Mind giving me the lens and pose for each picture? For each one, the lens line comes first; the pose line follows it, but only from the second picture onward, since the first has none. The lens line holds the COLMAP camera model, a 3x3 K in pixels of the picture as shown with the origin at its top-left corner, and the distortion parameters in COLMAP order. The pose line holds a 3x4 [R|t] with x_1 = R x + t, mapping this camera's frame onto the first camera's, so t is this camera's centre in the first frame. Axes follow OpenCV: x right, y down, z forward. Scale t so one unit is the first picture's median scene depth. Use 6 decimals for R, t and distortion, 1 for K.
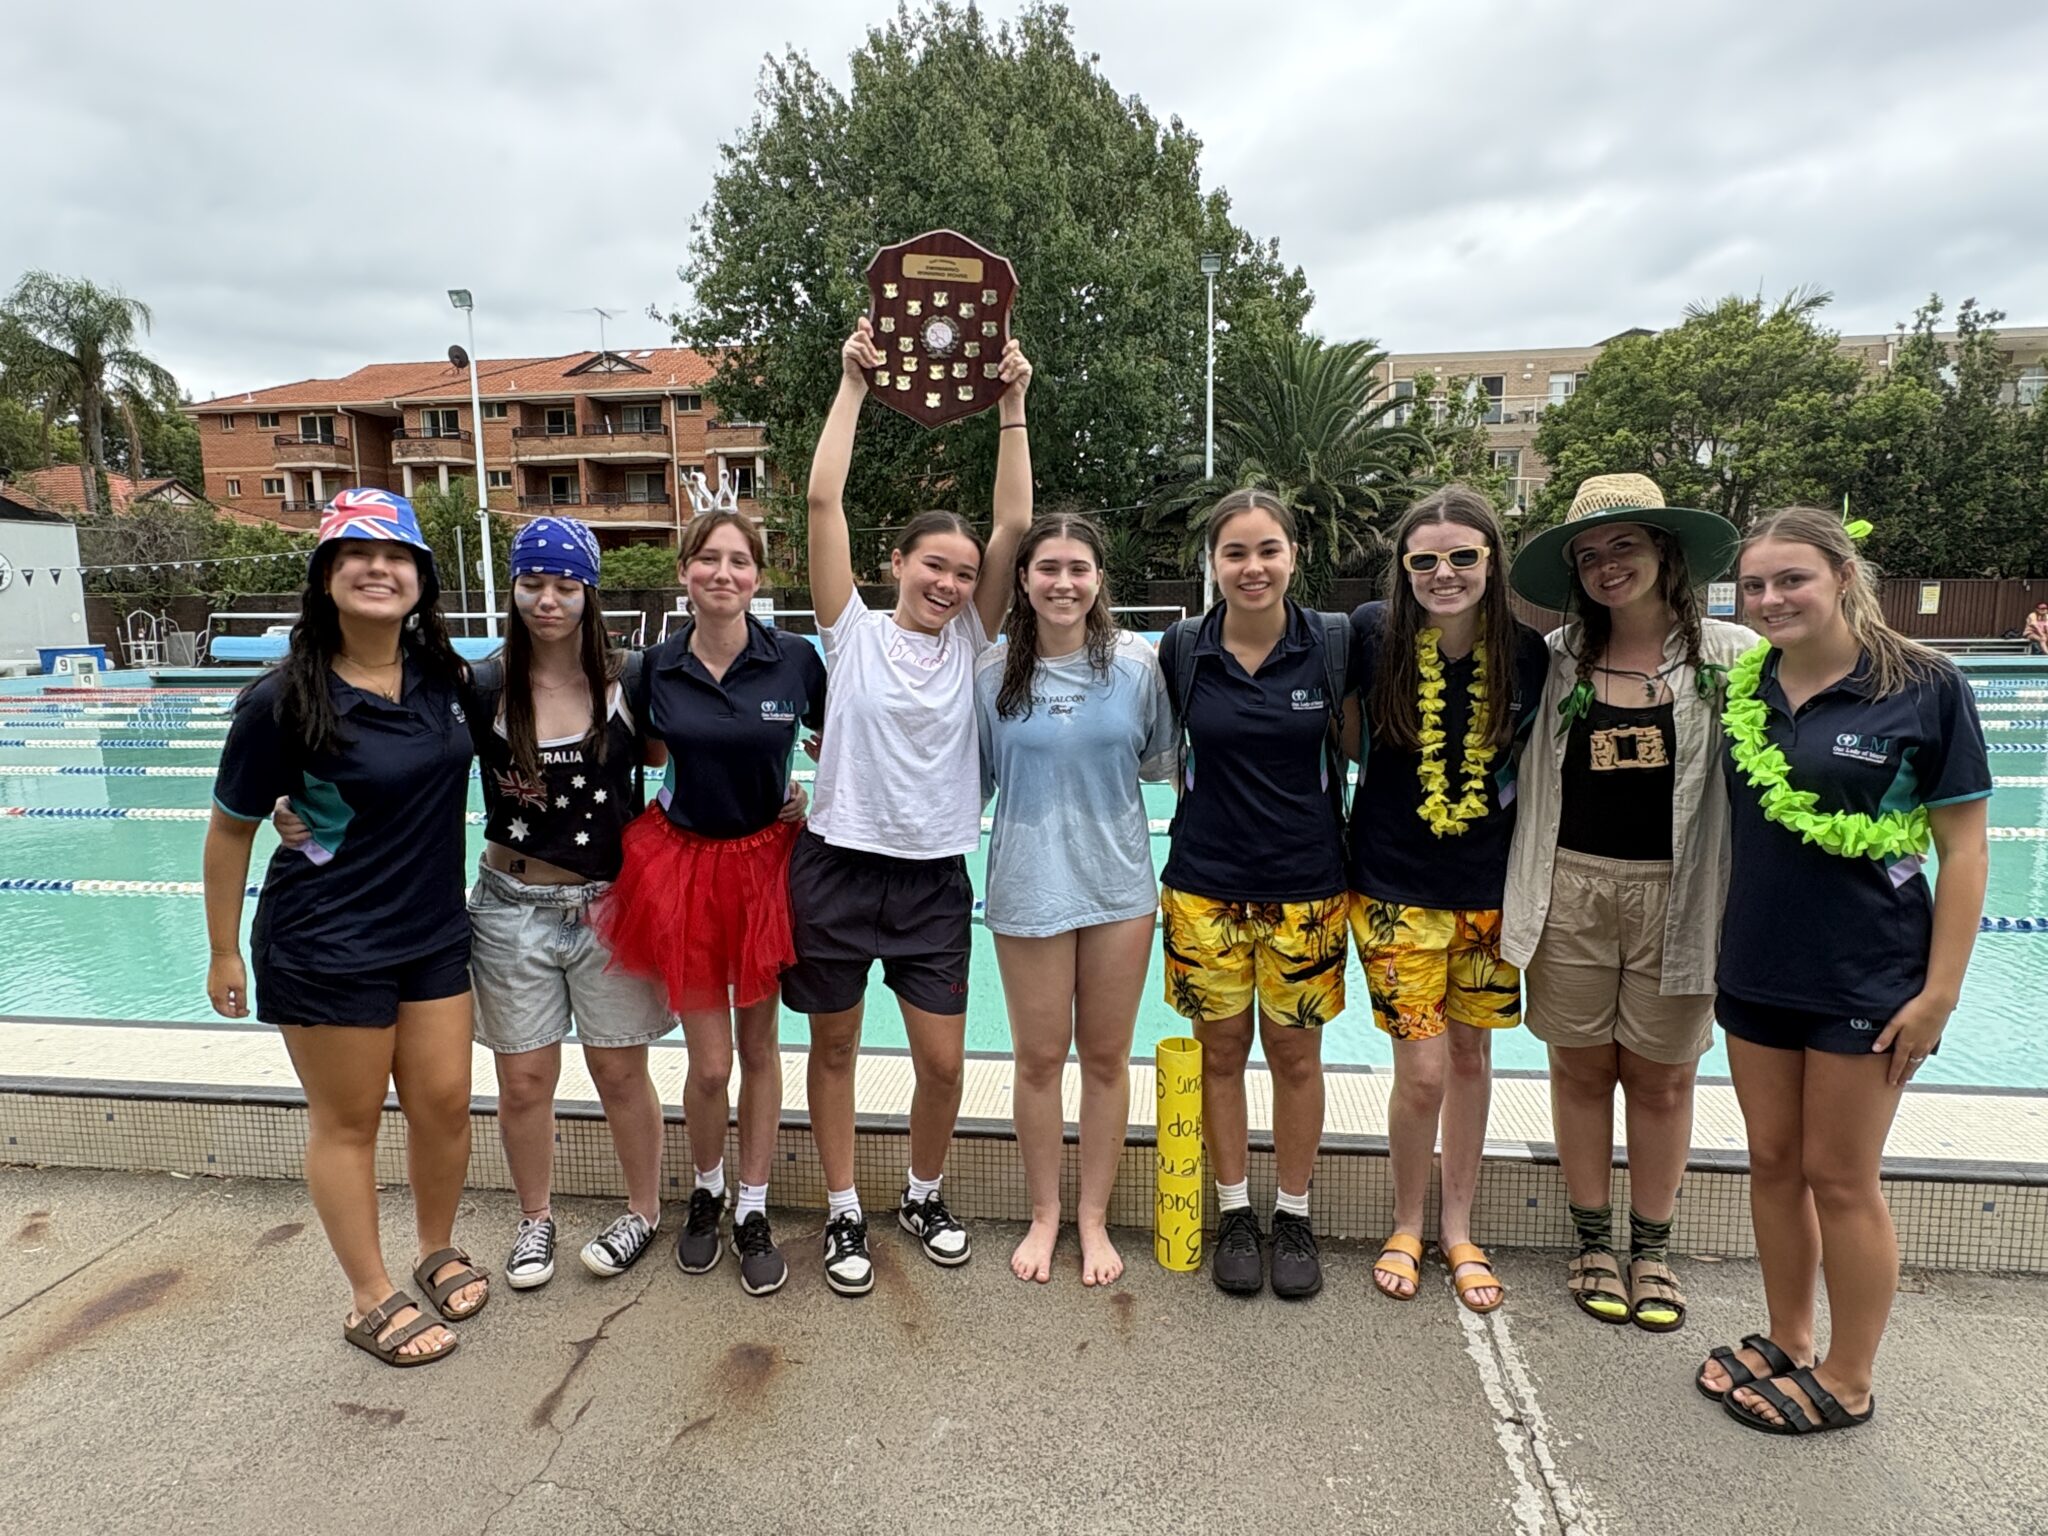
lens RADIAL K [[1222.0, 0, 1022.3], [0, 1222.0, 759.5], [0, 0, 1]] dist [0.001084, 0.000987]
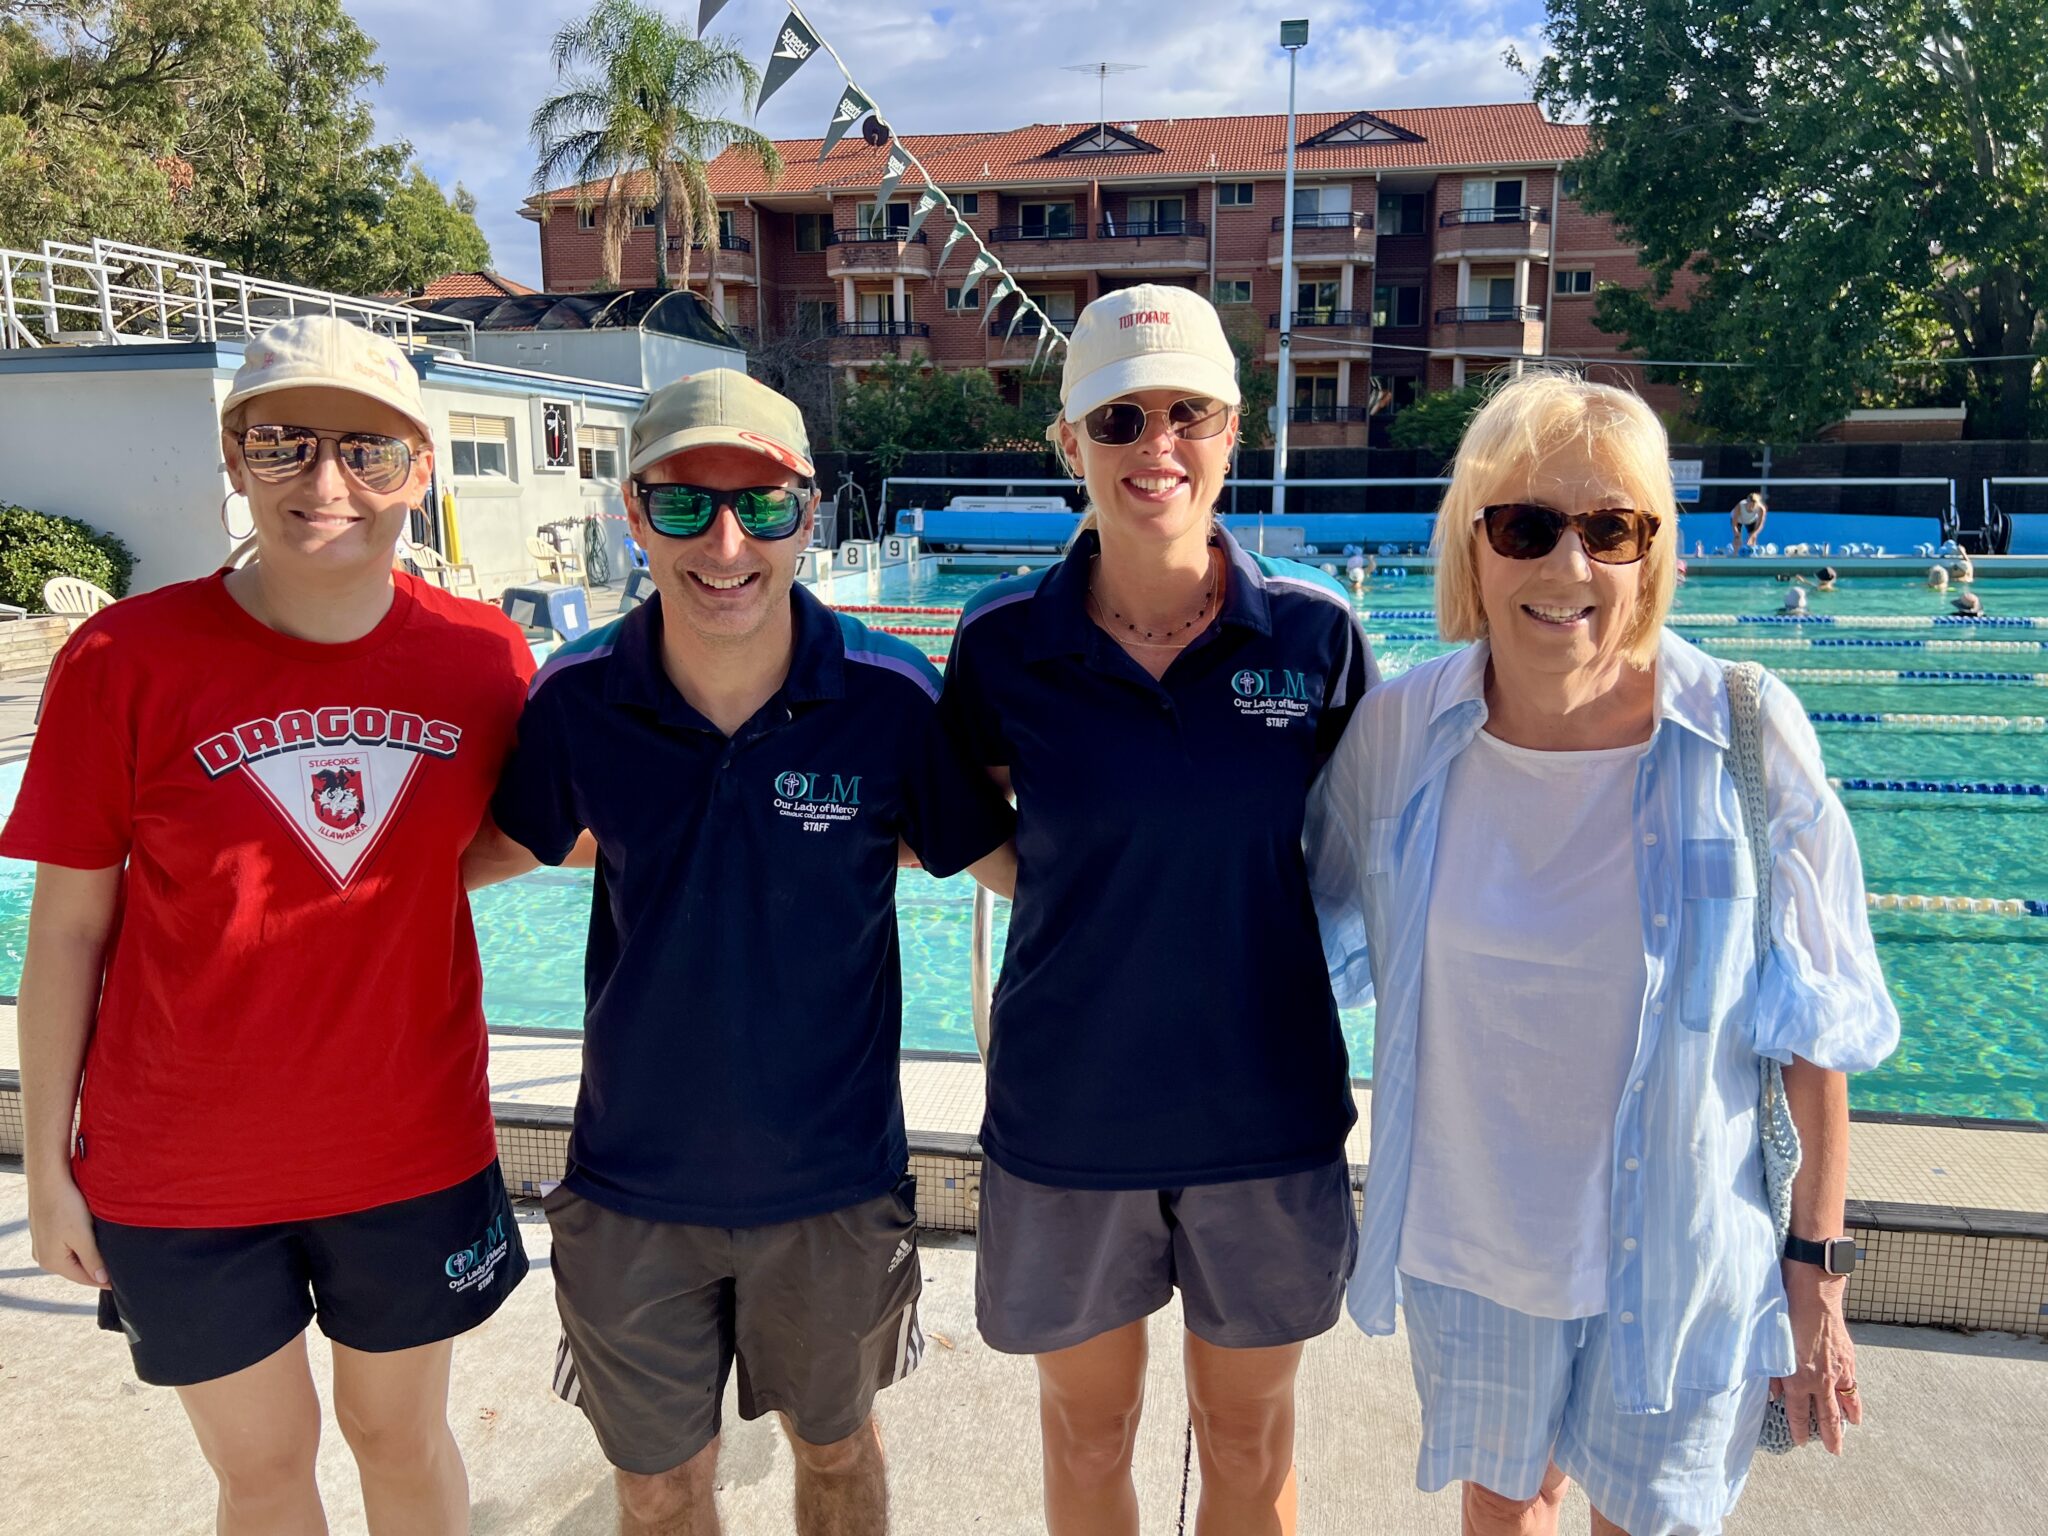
lens RADIAL K [[1521.3, 0, 1014.9], [0, 1521.3, 756.9], [0, 0, 1]] dist [-0.004107, -0.005222]
pose [[0.999961, 0.003156, 0.008280, -0.410879], [-0.003613, 0.998439, 0.055733, -0.004448], [-0.008091, -0.055761, 0.998411, 0.069719]]
